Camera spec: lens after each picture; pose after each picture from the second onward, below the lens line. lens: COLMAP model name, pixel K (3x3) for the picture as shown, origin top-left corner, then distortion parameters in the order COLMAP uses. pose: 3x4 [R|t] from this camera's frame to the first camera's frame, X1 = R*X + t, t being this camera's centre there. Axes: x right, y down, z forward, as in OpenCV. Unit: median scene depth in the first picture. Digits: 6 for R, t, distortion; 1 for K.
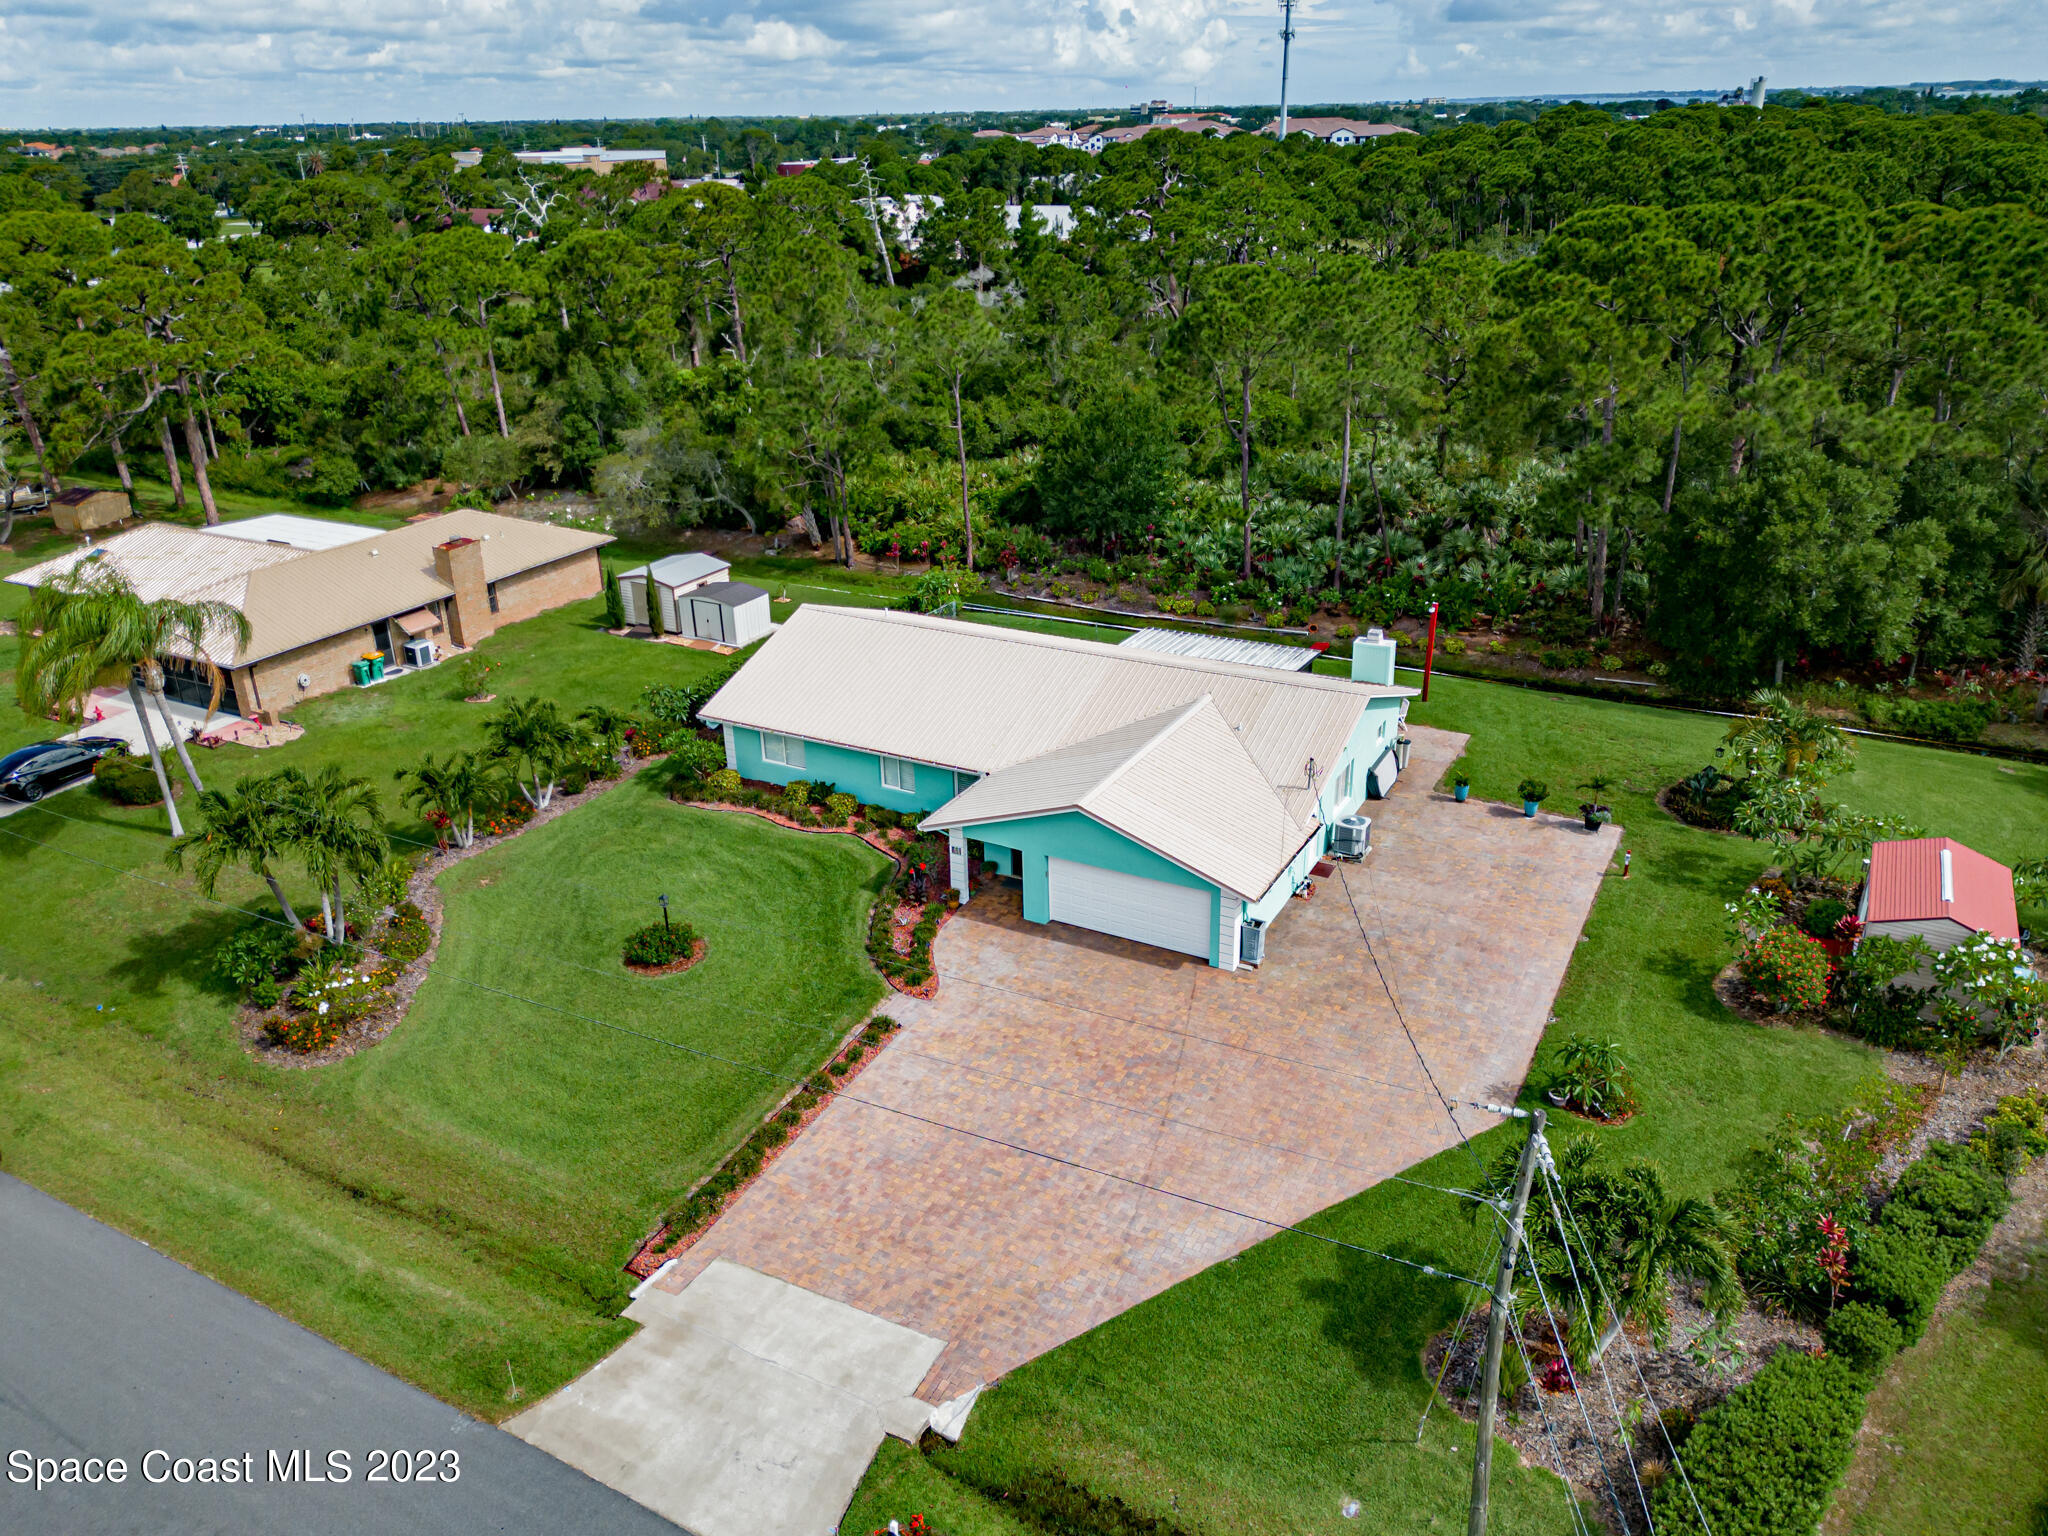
lens RADIAL K [[1488.9, 0, 1024.0], [0, 1488.9, 768.0], [0, 0, 1]] dist [0.082742, -0.086102]
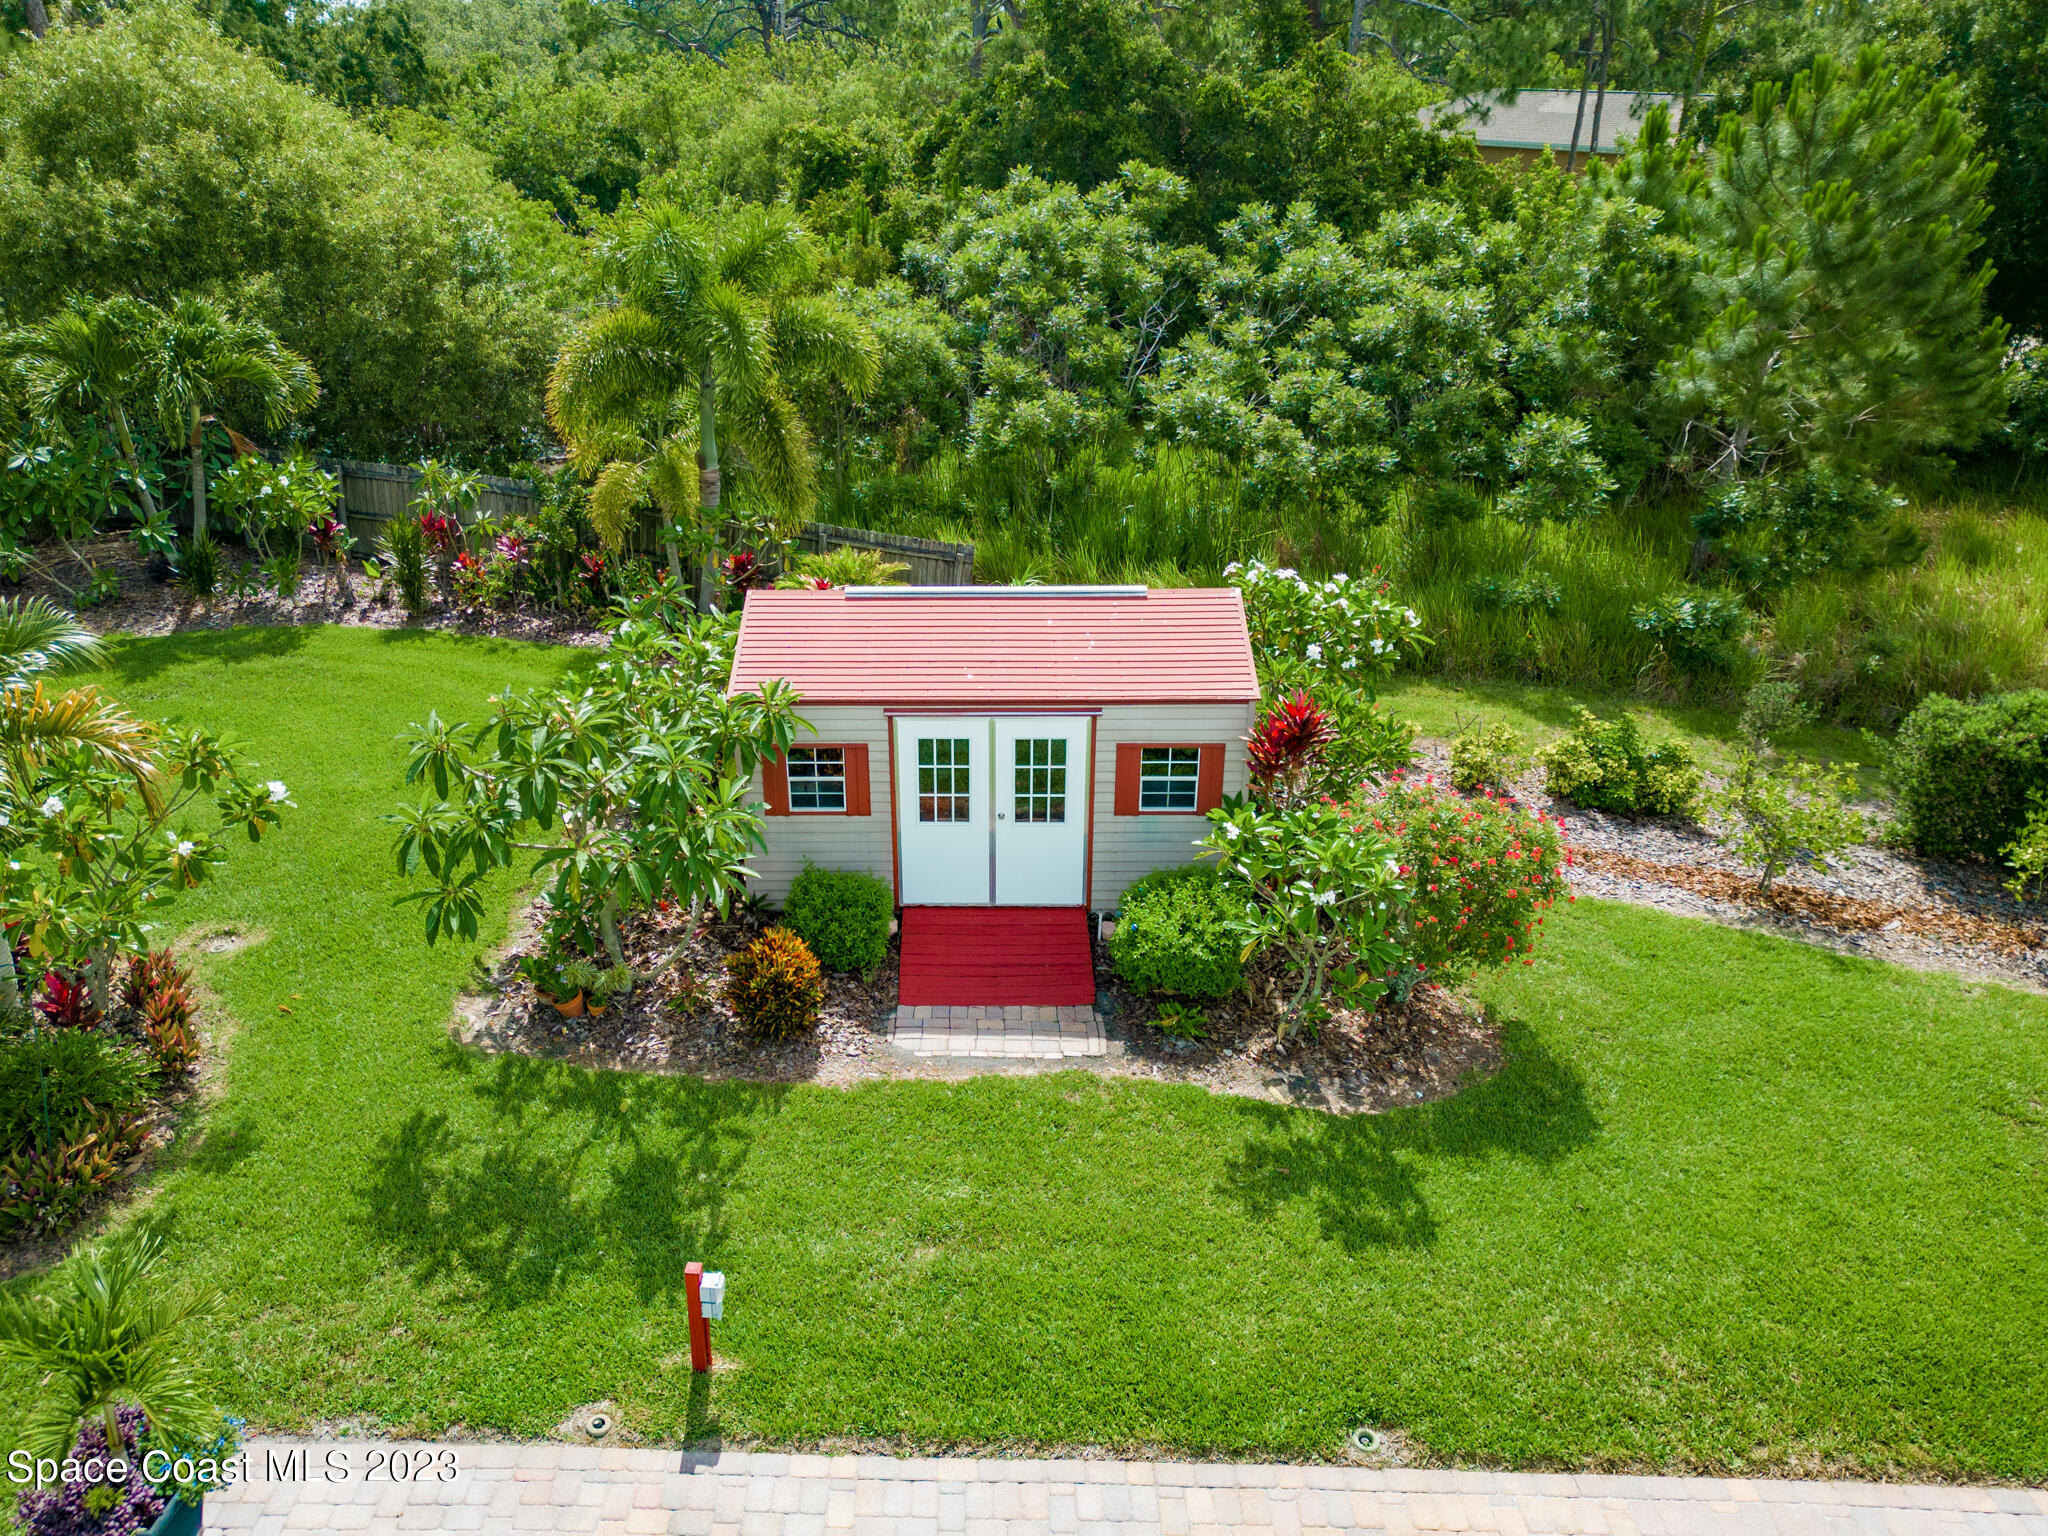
lens RADIAL K [[1448.3, 0, 1024.0], [0, 1448.3, 768.0], [0, 0, 1]] dist [0.073381, -0.075330]
pose [[-0.467980, -0.378894, 0.798395, 0.214490], [0.355955, 0.746089, 0.562715, -0.087974], [-0.808882, 0.547532, -0.214286, 0.864587]]
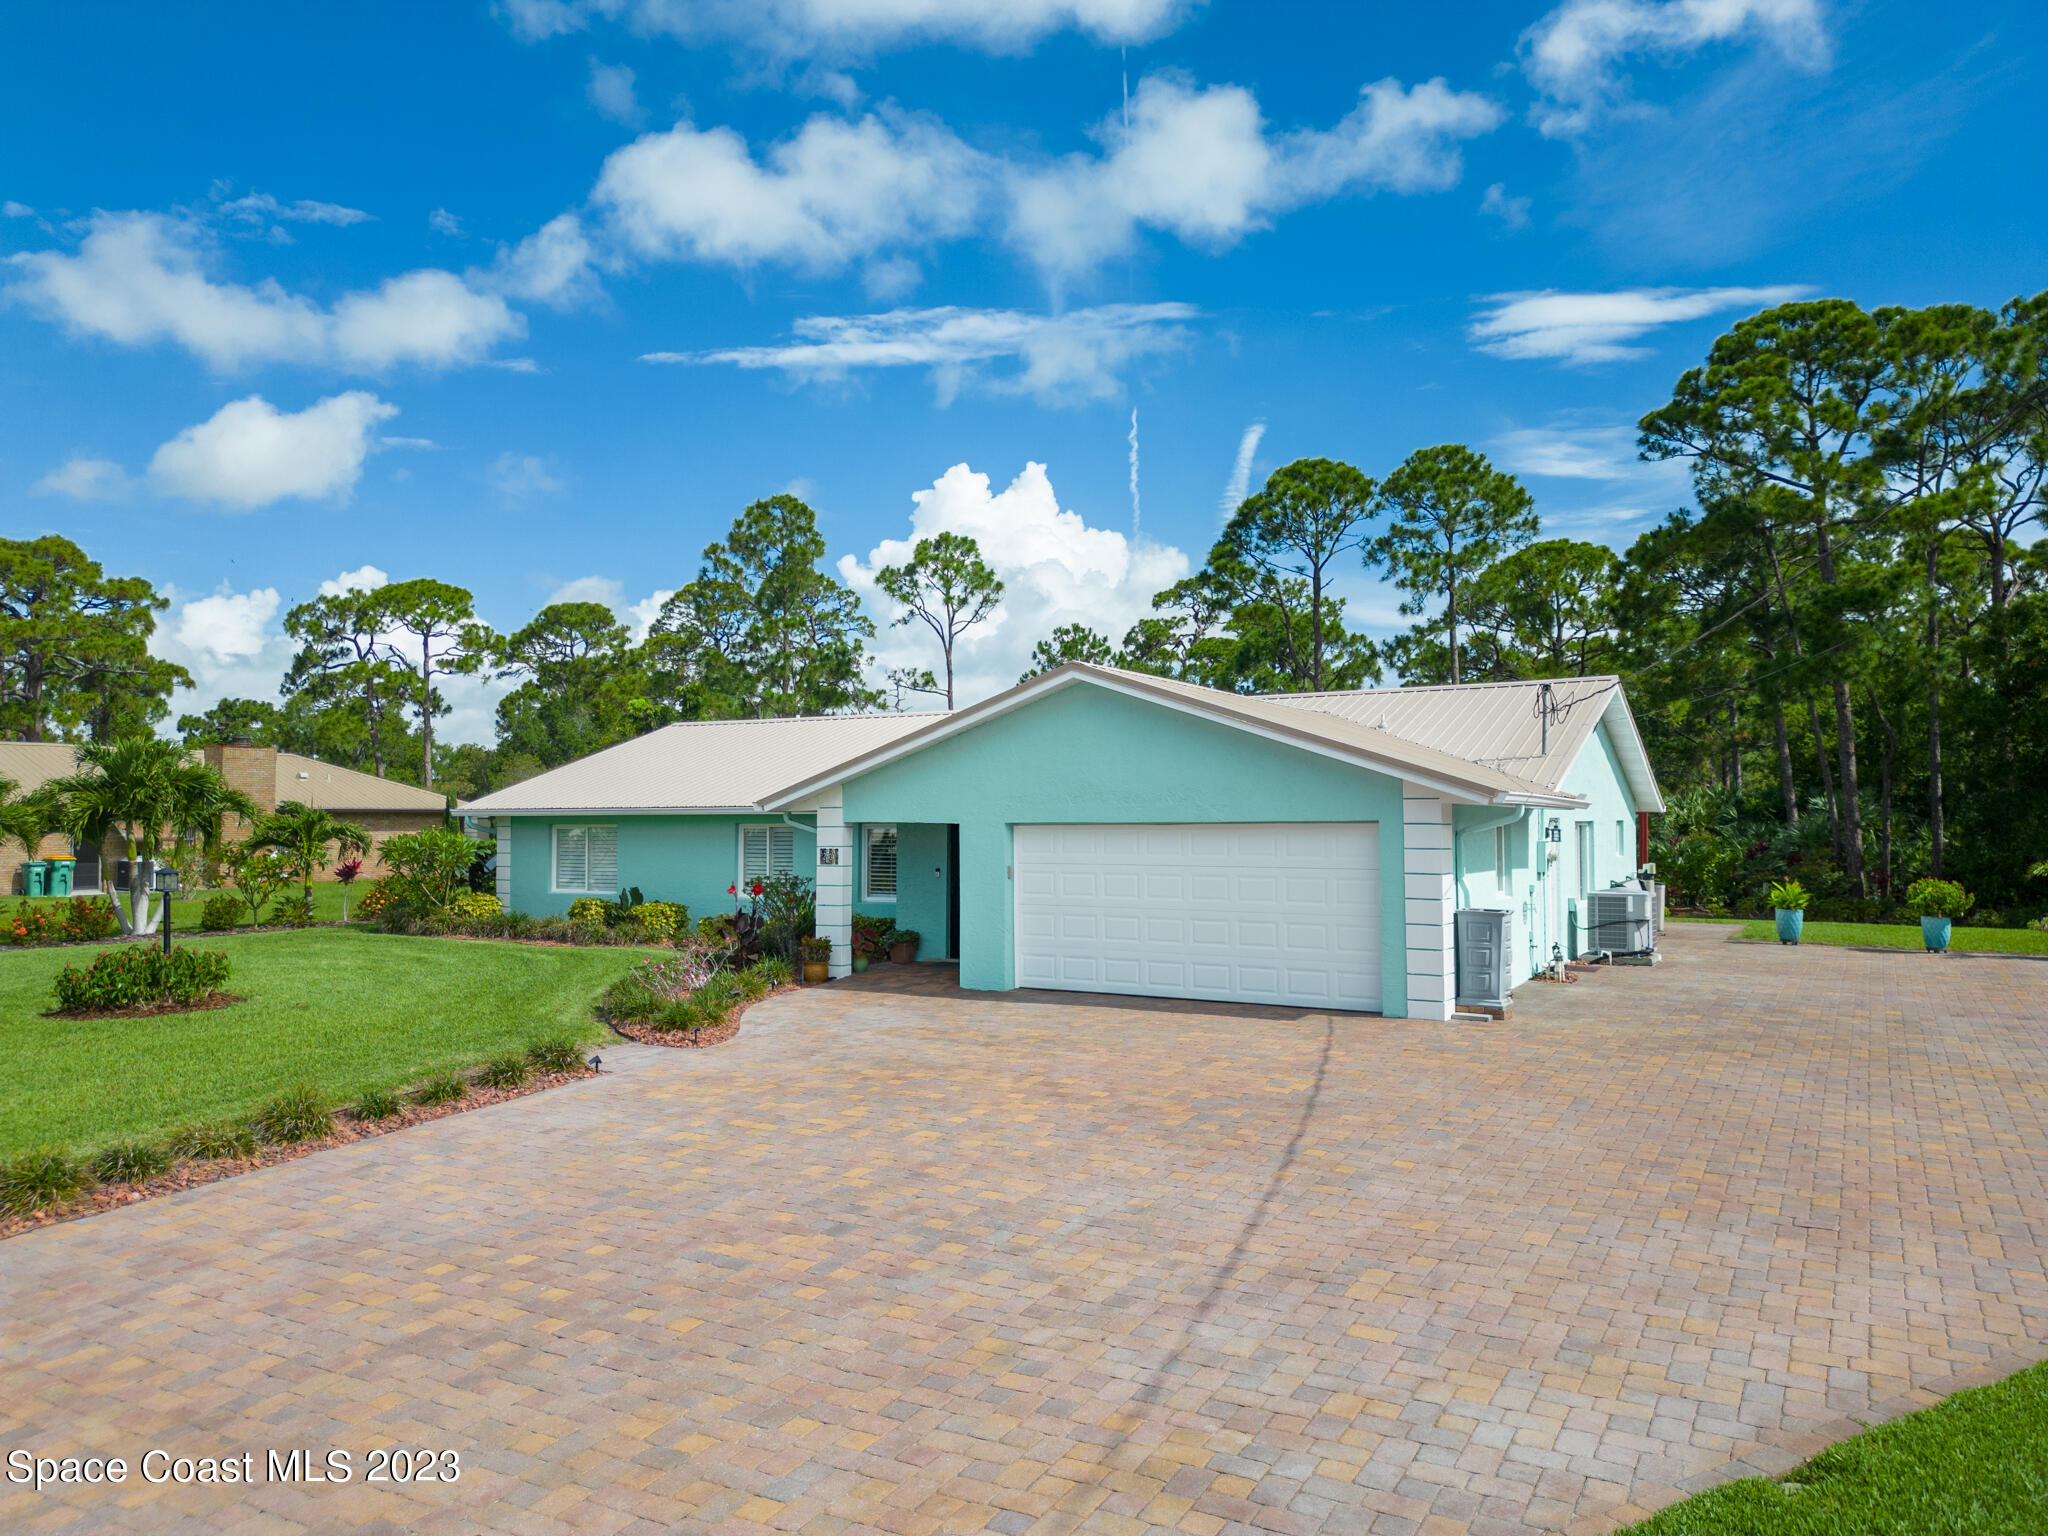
lens RADIAL K [[1448.3, 0, 1024.0], [0, 1448.3, 768.0], [0, 0, 1]] dist [0.073381, -0.075330]
pose [[0.999376, 0.020076, -0.029063, 0.027483], [-0.030674, 0.901239, -0.432235, 0.203553], [0.017515, 0.432856, 0.901293, 0.487627]]
